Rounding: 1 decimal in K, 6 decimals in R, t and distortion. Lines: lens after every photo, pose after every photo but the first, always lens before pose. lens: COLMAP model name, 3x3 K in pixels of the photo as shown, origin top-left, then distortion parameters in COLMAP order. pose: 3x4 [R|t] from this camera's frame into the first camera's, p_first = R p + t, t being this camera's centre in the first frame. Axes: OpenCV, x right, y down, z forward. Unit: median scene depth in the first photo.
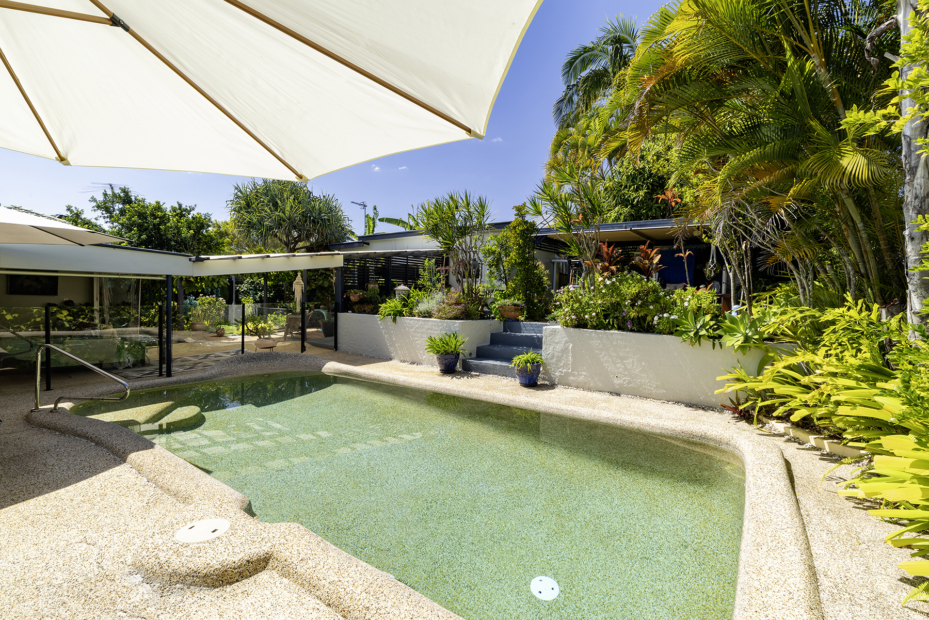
lens RADIAL K [[435.1, 0, 467.0], [0, 435.1, 311.9], [0, 0, 1]] dist [0.003490, -0.000097]
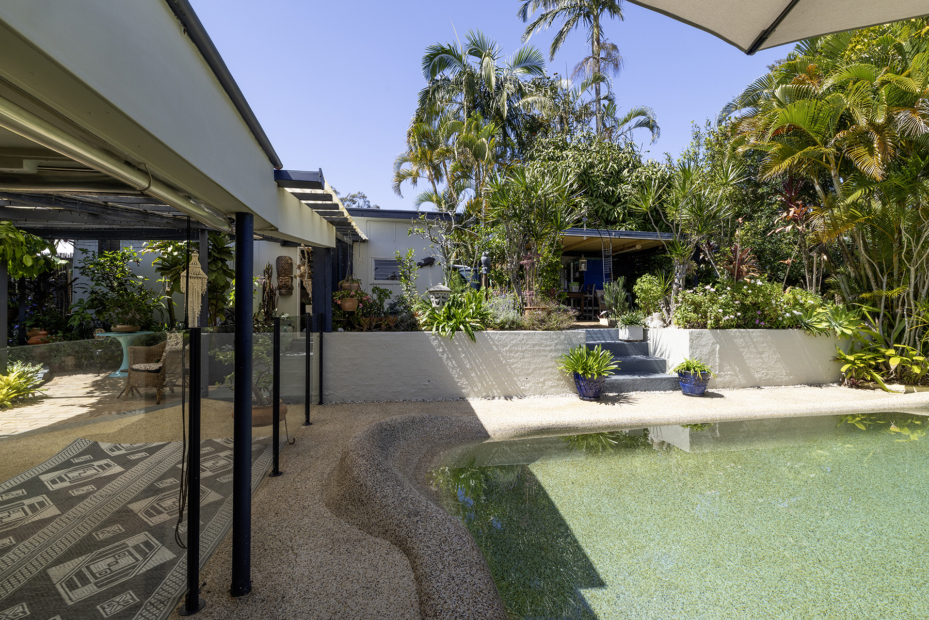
lens RADIAL K [[412.7, 0, 464.5], [0, 412.7, 310.0], [0, 0, 1]] dist [-0.000203, 0.000278]
pose [[0.673102, -0.020375, 0.739269, -0.670344], [0.040377, 0.999142, -0.009226, -0.016677], [-0.738447, 0.036059, 0.673347, 0.627572]]
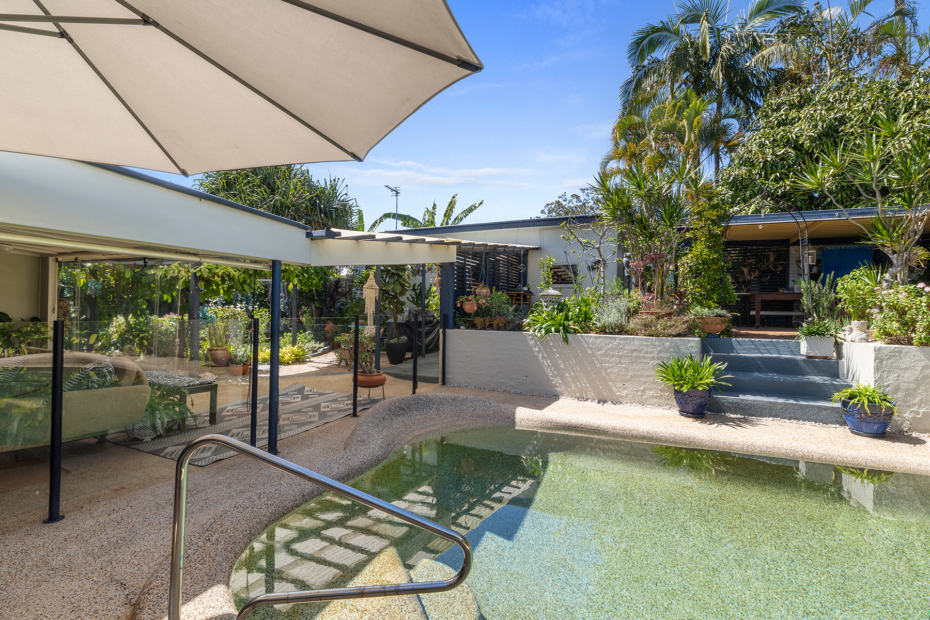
lens RADIAL K [[435.6, 0, 467.5], [0, 435.6, 311.9], [0, 0, 1]] dist [0.003490, -0.000097]
pose [[0.980463, -0.006449, 0.196598, -0.480972], [0.012682, 0.999456, -0.030457, -0.004311], [-0.196294, 0.032355, 0.980011, 0.378034]]
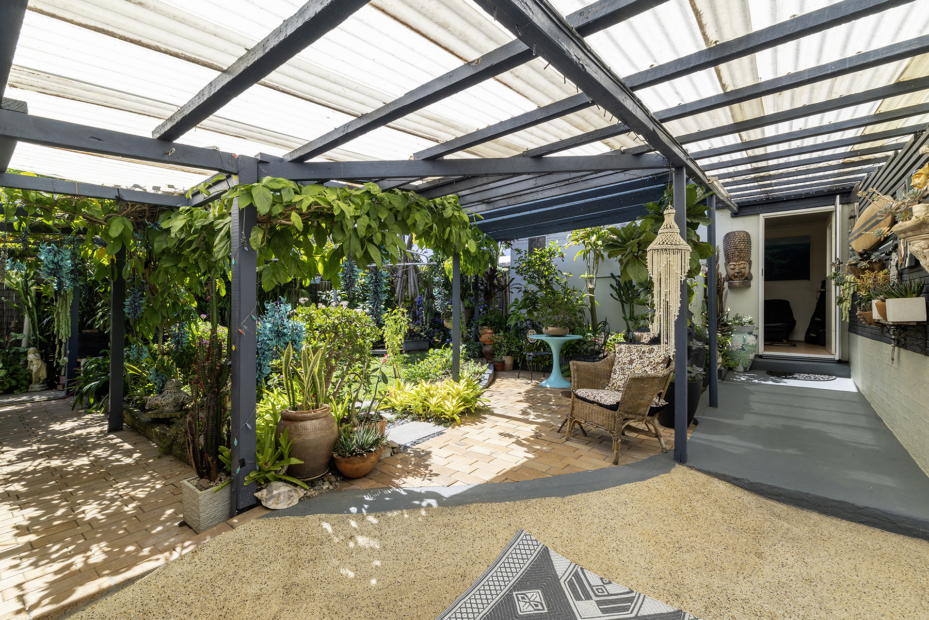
lens RADIAL K [[401.3, 0, 464.5], [0, 401.3, 310.0], [0, 0, 1]] dist [-0.000066, 0.000082]
pose [[0.999203, -0.018099, -0.035584, -0.650001], [0.016737, 0.999129, -0.038217, -0.026488], [0.036244, 0.037591, 0.998636, 0.967953]]
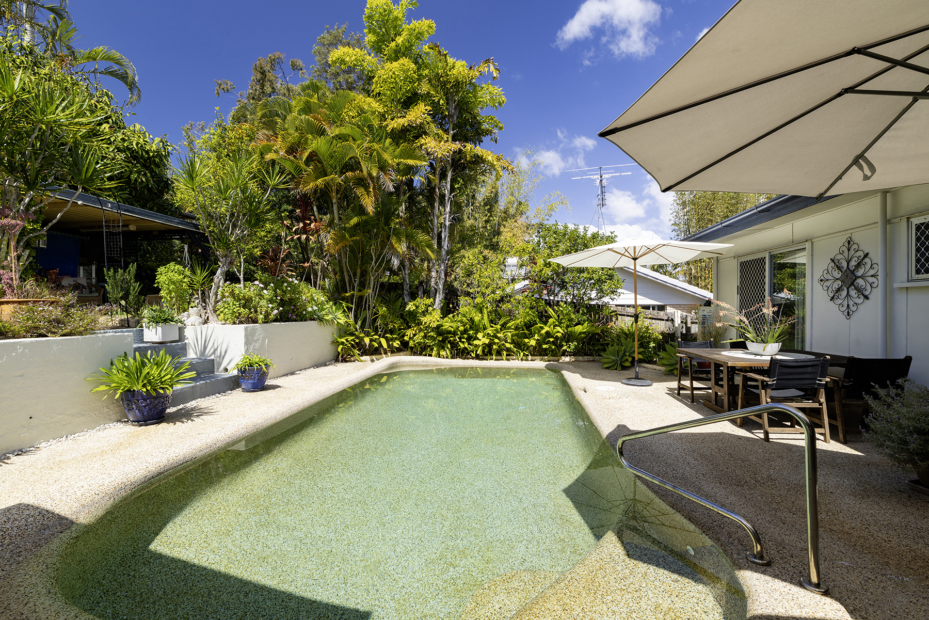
lens RADIAL K [[401.3, 0, 464.5], [0, 401.3, 310.0], [0, 0, 1]] dist [-0.000066, 0.000082]
pose [[-0.479439, -0.027973, 0.877129, -0.651921], [0.022704, 0.998762, 0.044262, -0.020566], [-0.877282, 0.041135, -0.478210, 0.826269]]
